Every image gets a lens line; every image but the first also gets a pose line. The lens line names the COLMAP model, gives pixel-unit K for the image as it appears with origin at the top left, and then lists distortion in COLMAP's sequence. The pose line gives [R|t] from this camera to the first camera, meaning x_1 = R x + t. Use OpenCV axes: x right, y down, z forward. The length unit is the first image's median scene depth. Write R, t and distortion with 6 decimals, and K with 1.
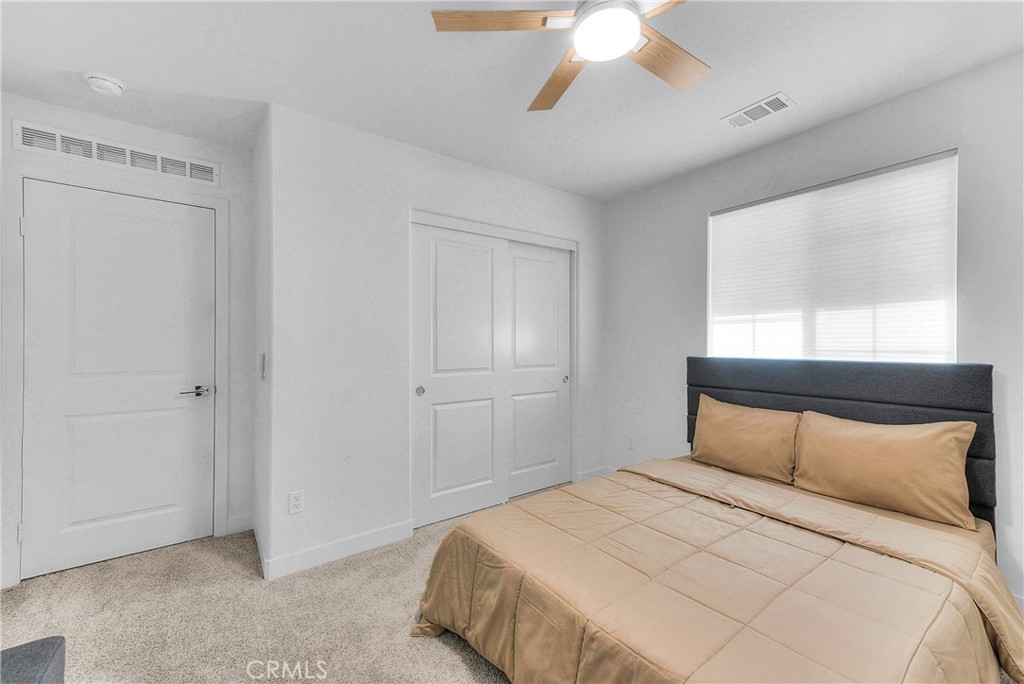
lens RADIAL K [[413.9, 0, 519.6], [0, 413.9, 346.7], [0, 0, 1]] dist [-0.000387, -0.000147]
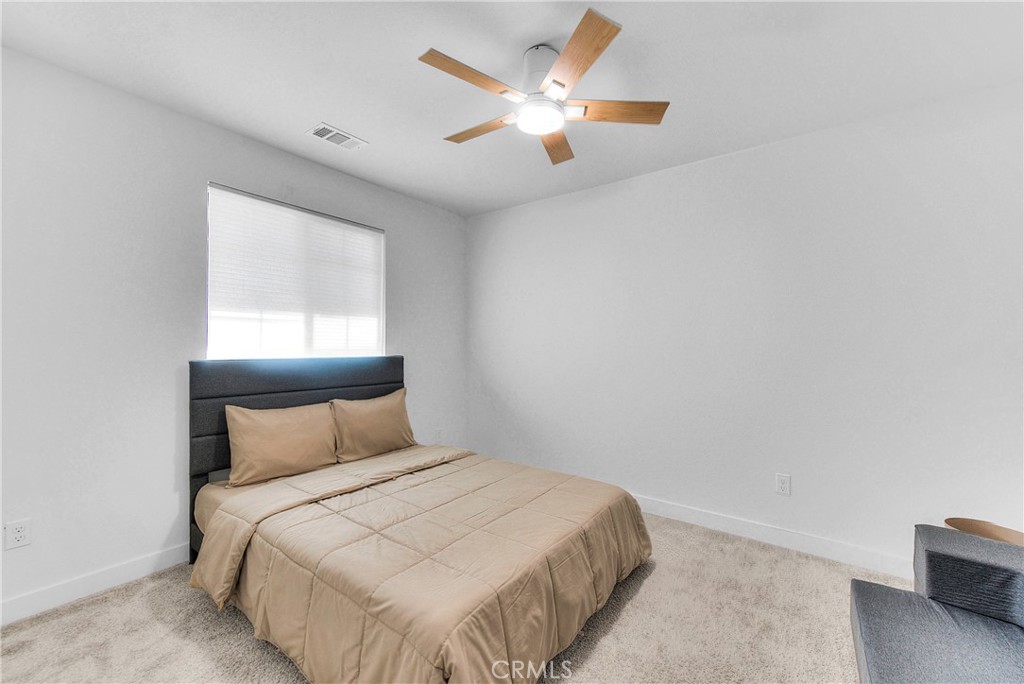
lens RADIAL K [[413.9, 0, 519.6], [0, 413.9, 346.7], [0, 0, 1]] dist [-0.000387, -0.000147]
pose [[-0.313263, -0.000786, 0.949666, -0.648671], [0.003728, 0.999991, 0.002057, -0.000681], [-0.949659, 0.004184, -0.313258, 0.892570]]
